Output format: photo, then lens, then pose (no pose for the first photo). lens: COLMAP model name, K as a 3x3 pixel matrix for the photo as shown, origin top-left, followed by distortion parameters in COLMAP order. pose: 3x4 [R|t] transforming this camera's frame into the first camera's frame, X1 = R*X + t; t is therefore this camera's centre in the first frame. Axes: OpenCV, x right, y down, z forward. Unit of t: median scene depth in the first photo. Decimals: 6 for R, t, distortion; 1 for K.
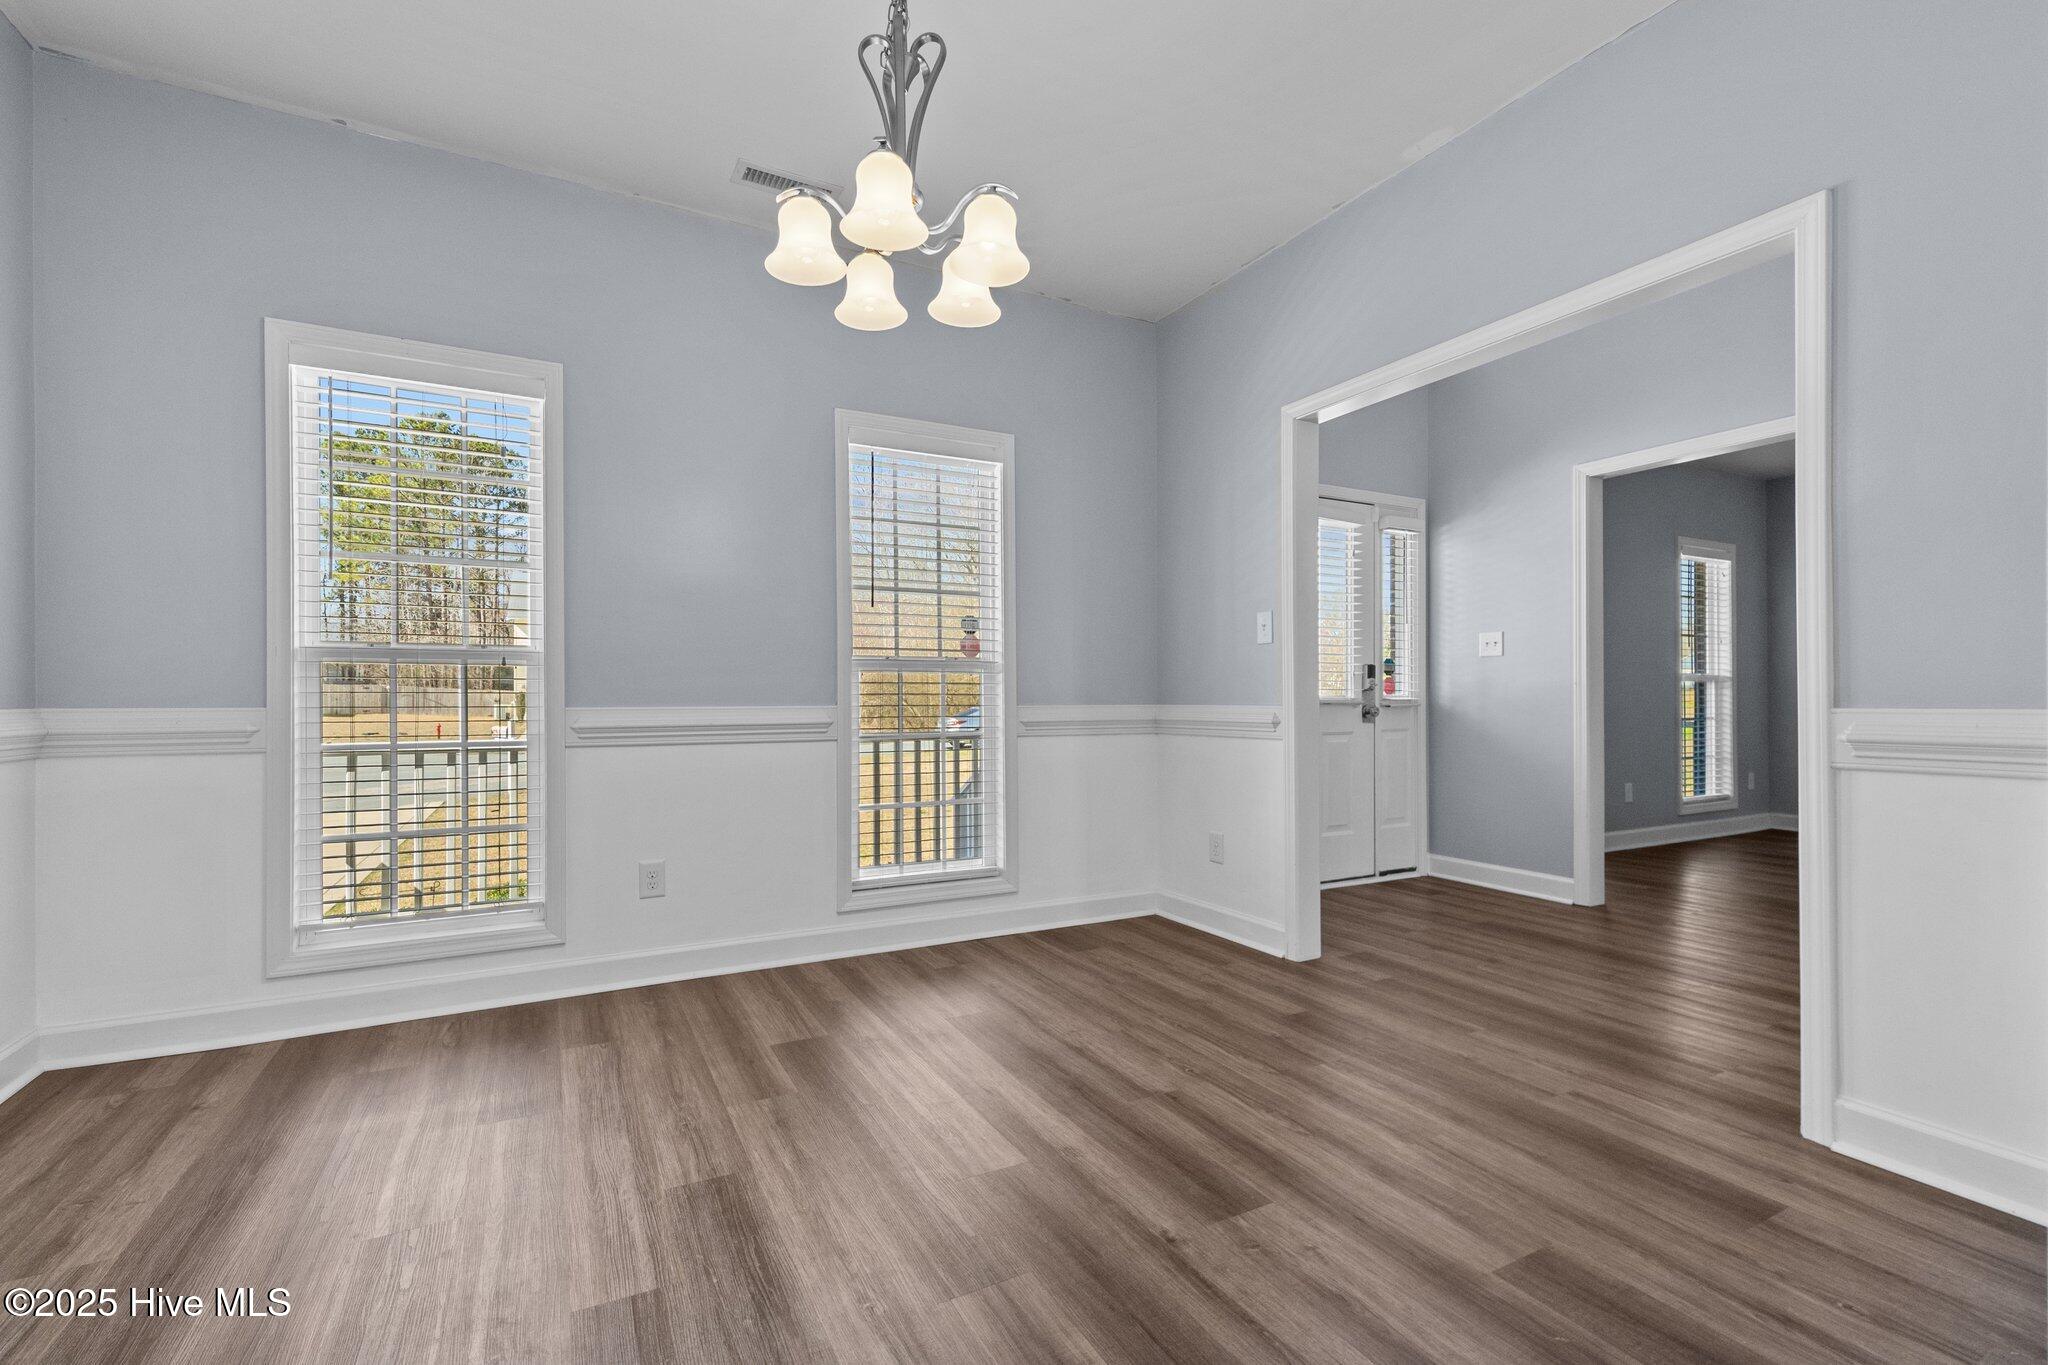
lens RADIAL K [[890.9, 0, 1017.3], [0, 890.9, 692.8], [0, 0, 1]] dist [0.000655, -0.000265]
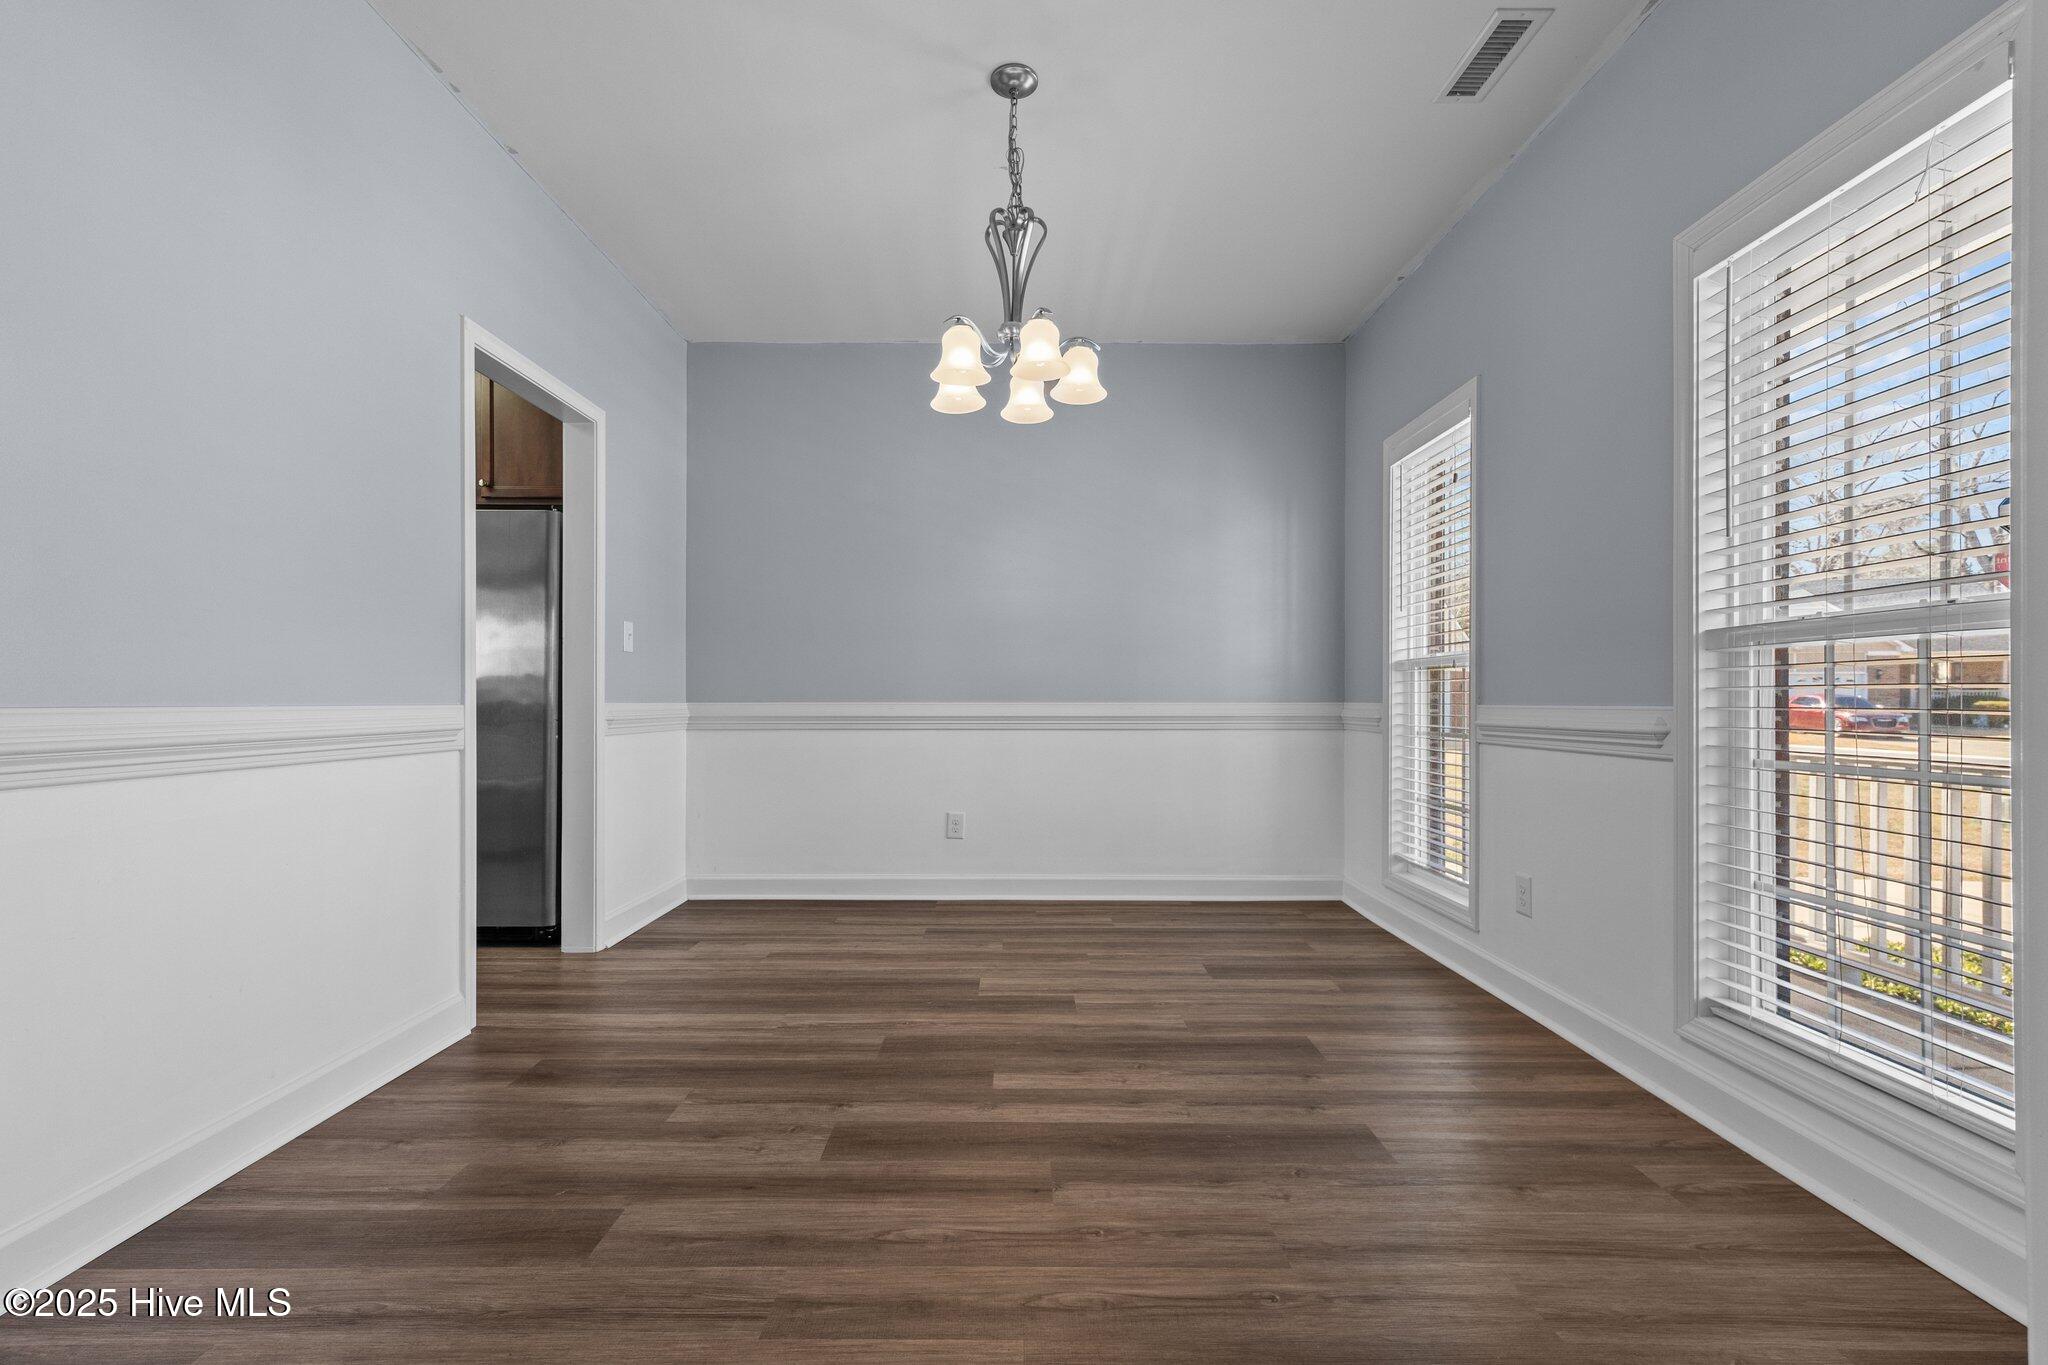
lens RADIAL K [[890.9, 0, 1017.3], [0, 890.9, 692.8], [0, 0, 1]] dist [0.000655, -0.000265]
pose [[-0.470515, -0.004045, -0.882383, 0.774050], [0.006797, 0.999943, -0.008208, 0.009326], [0.882366, -0.009860, -0.470461, 1.181015]]
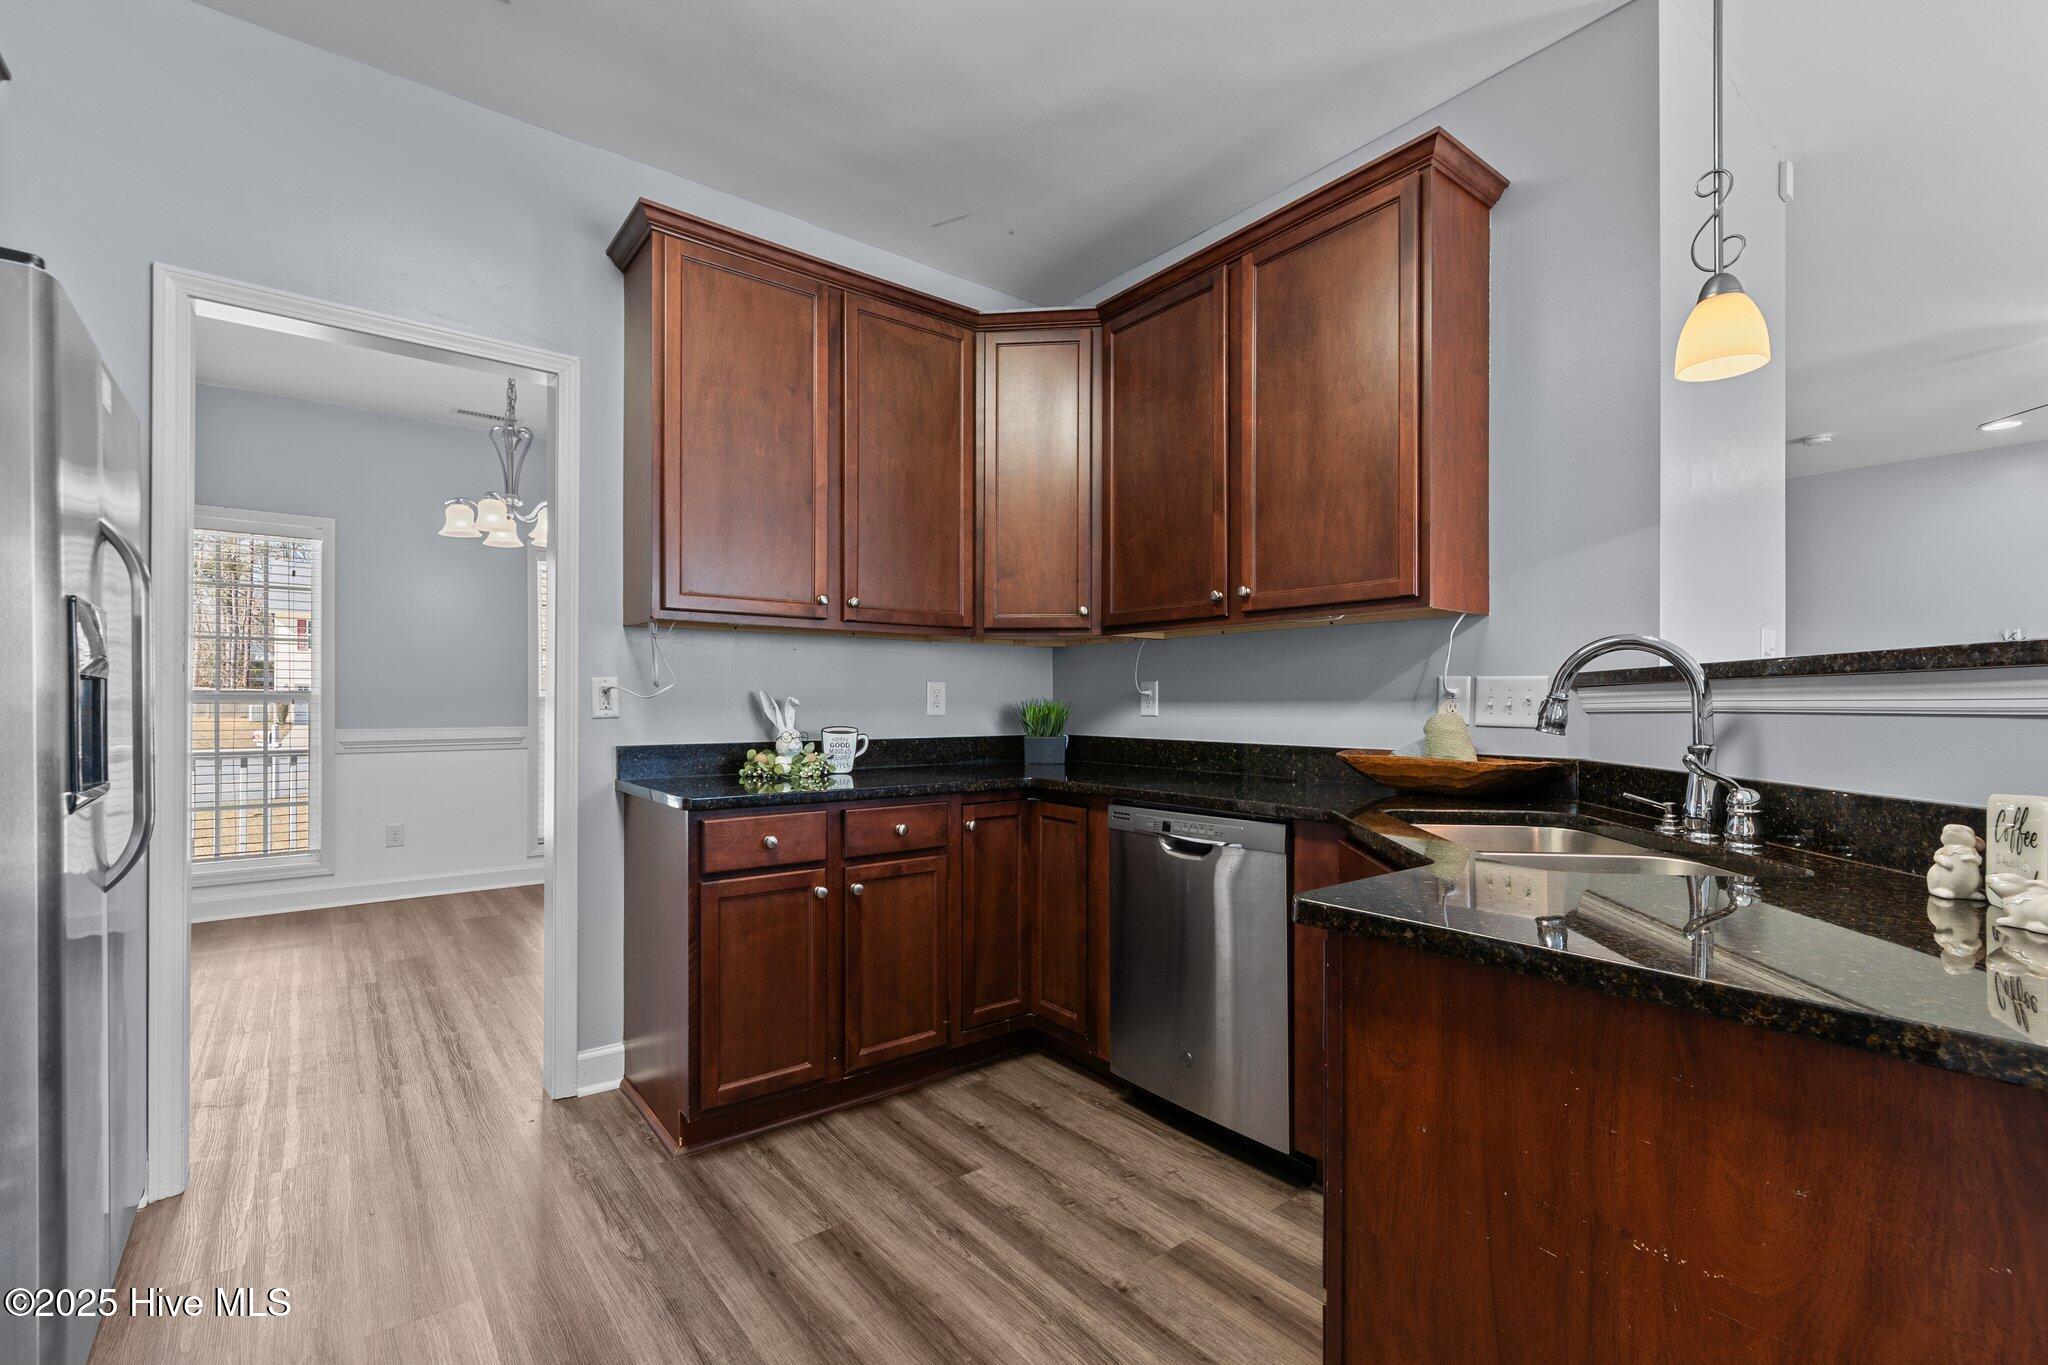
lens RADIAL K [[890.9, 0, 1017.3], [0, 890.9, 692.8], [0, 0, 1]] dist [0.000655, -0.000265]
pose [[0.982889, 0.005363, 0.184121, 0.486322], [-0.005150, 0.999985, -0.001638, -0.063639], [-0.184127, 0.000661, 0.982902, -0.966995]]
